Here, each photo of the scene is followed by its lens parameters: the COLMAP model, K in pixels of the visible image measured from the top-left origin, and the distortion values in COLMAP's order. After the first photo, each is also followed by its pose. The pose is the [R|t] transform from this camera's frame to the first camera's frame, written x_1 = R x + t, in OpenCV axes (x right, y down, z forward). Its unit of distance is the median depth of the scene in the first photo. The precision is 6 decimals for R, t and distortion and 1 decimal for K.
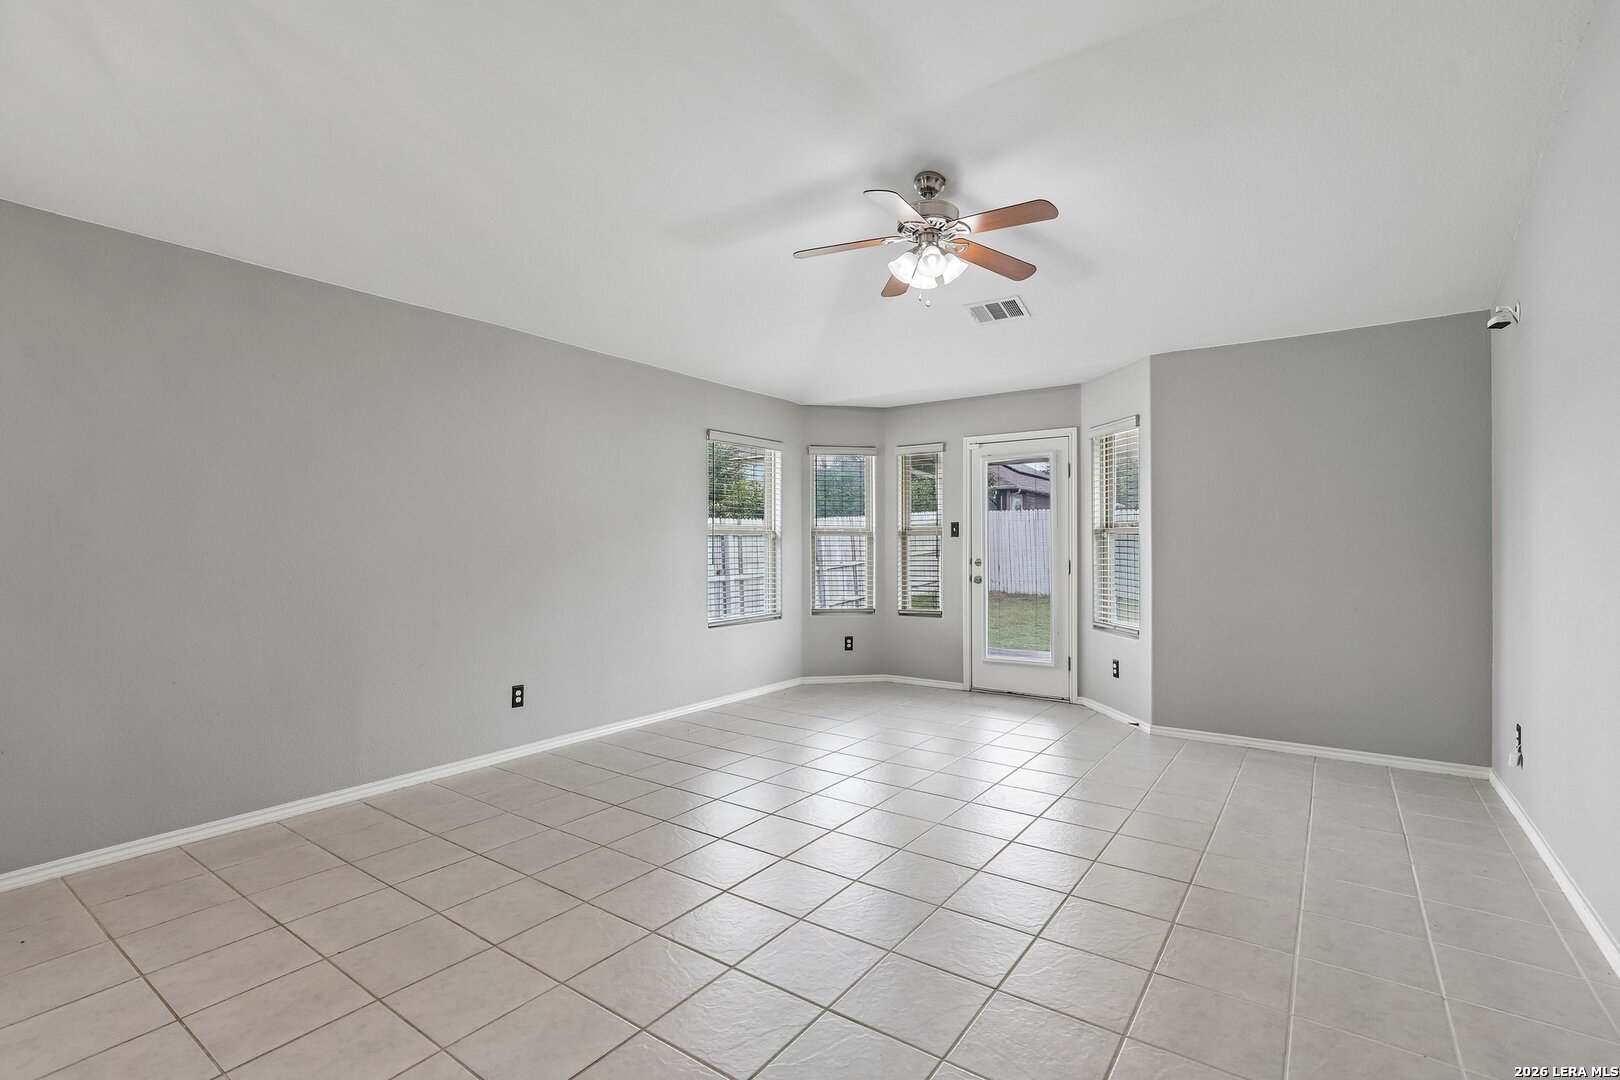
lens RADIAL K [[732.7, 0, 833.9], [0, 732.7, 543.4], [0, 0, 1]] dist [-0.005134, -0.000303]
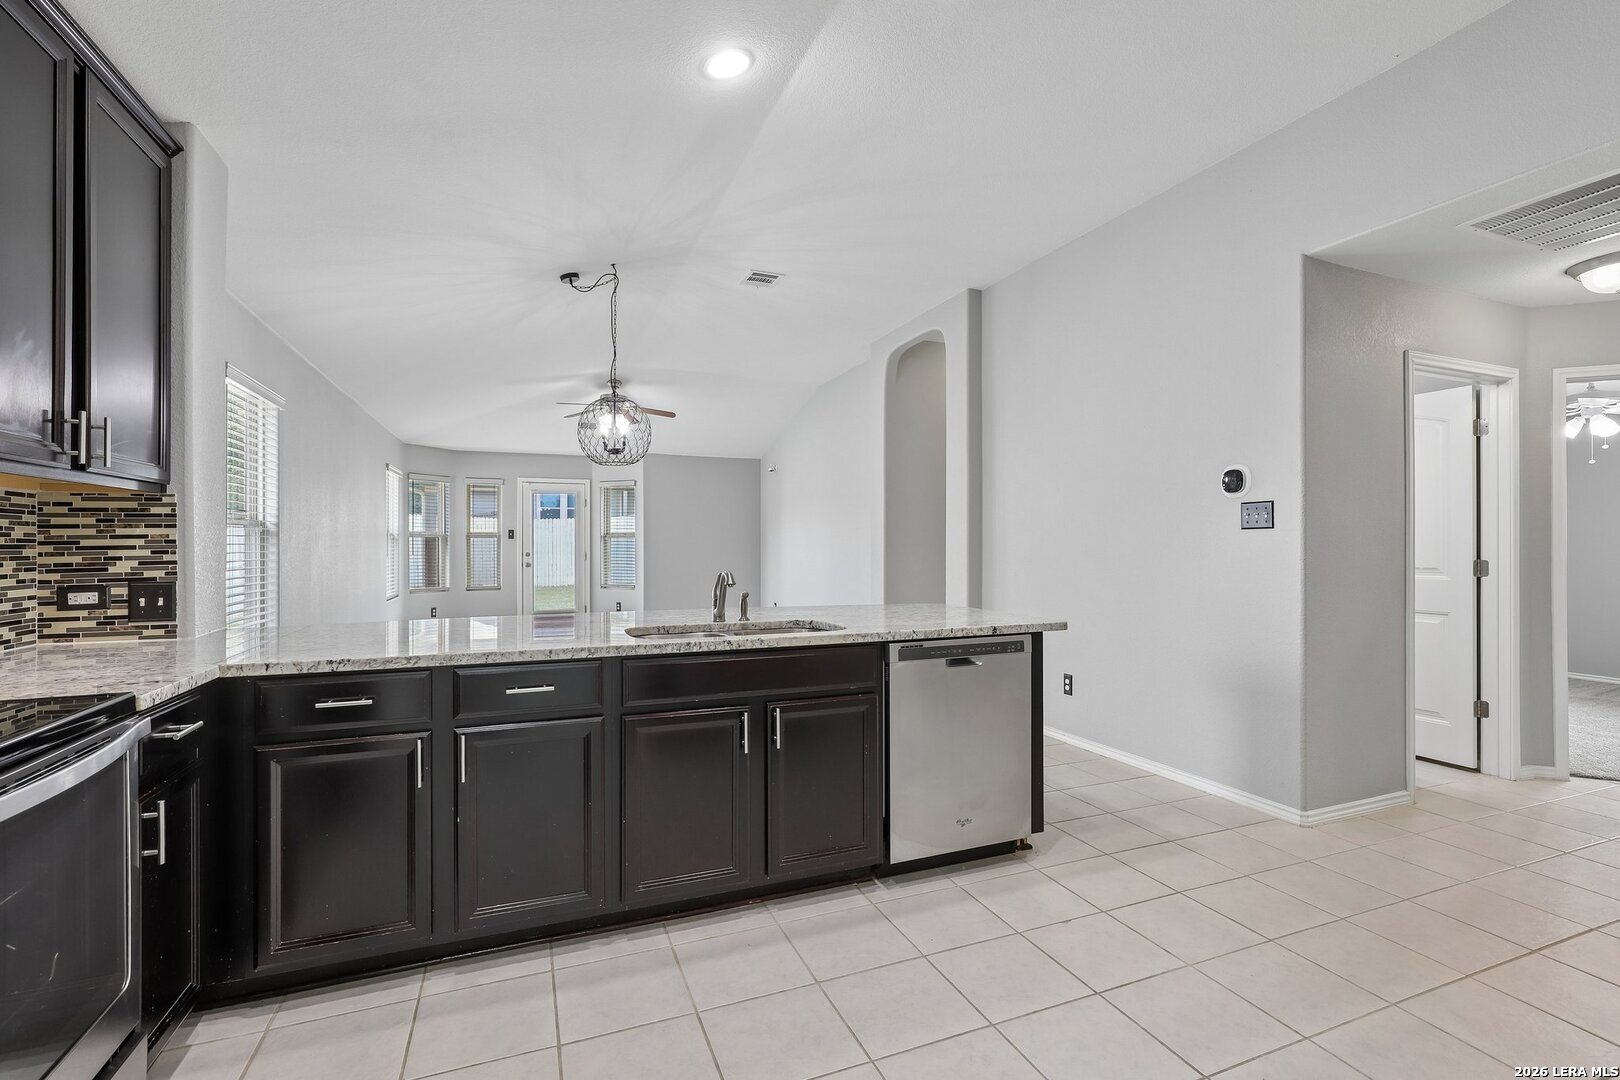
lens RADIAL K [[733.9, 0, 822.0], [0, 733.9, 541.2], [0, 0, 1]] dist [-0.001112, -0.000046]
pose [[0.546352, 0.006269, 0.837532, -0.875307], [-0.000640, 0.999975, -0.007067, 0.007757], [-0.837555, 0.003325, 0.546342, -0.481750]]
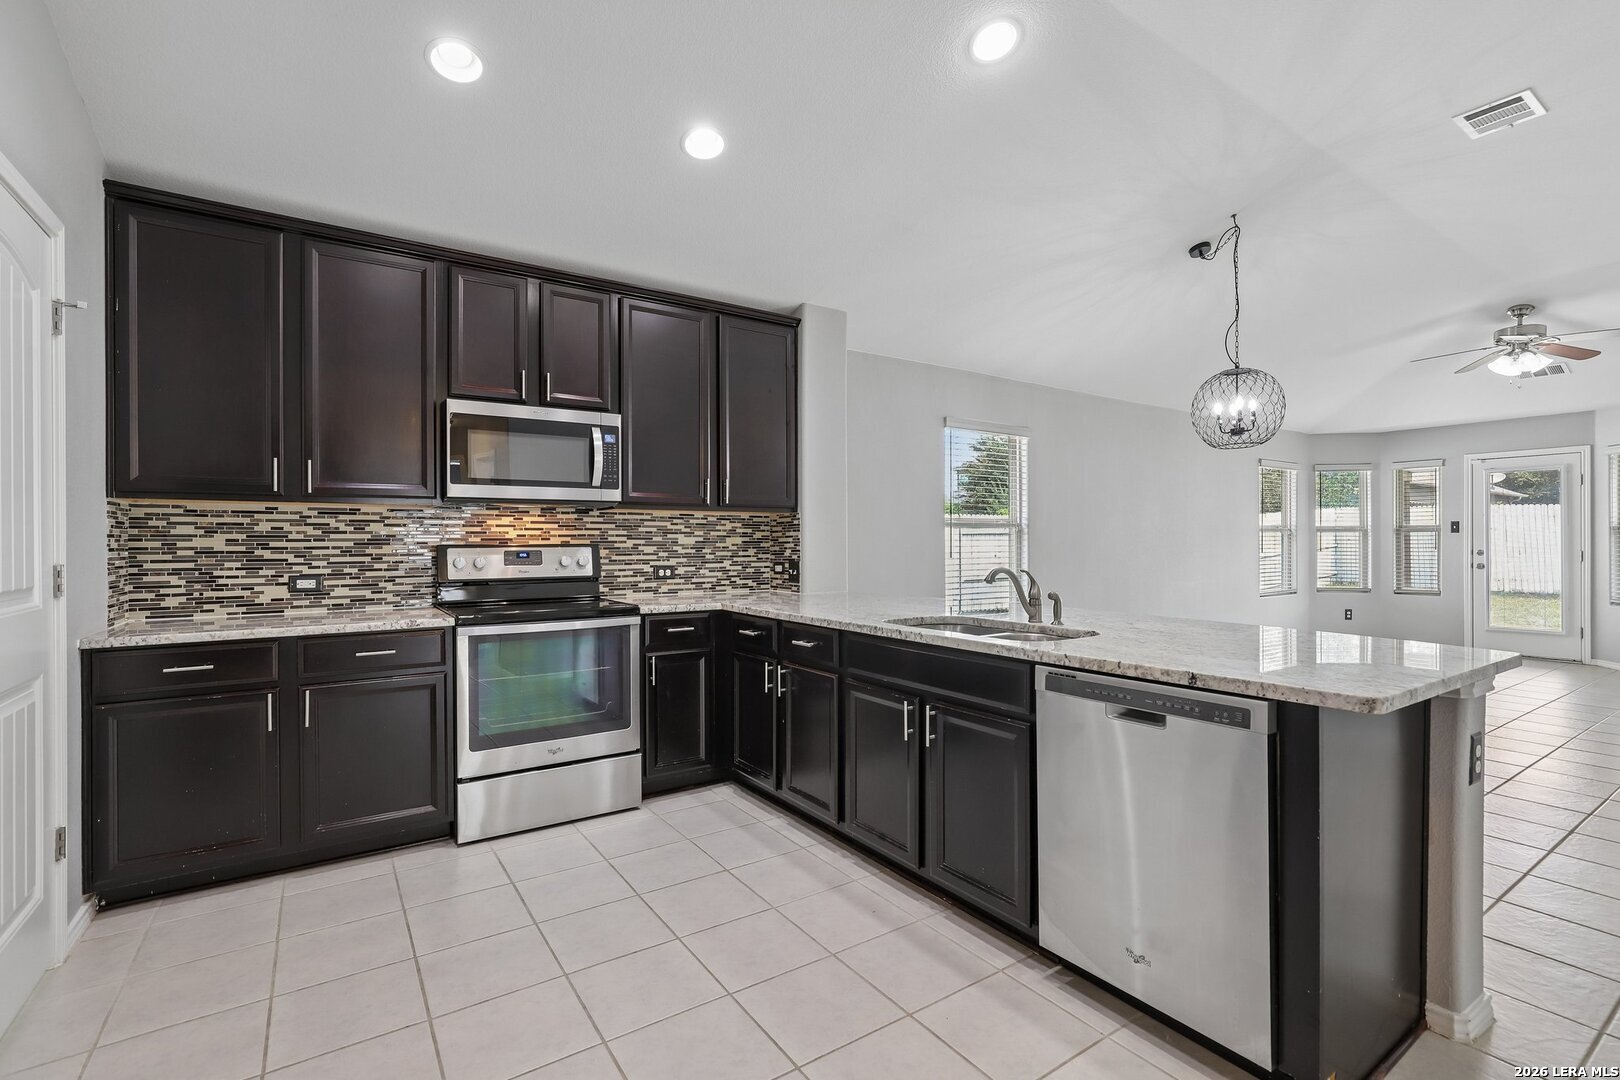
lens RADIAL K [[733.9, 0, 822.0], [0, 733.9, 541.2], [0, 0, 1]] dist [-0.001112, -0.000046]
pose [[0.934880, 0.000103, -0.354965, -0.448685], [-0.000374, 1.000000, -0.000693, 0.007809], [0.354964, 0.000780, 0.934879, -0.638380]]
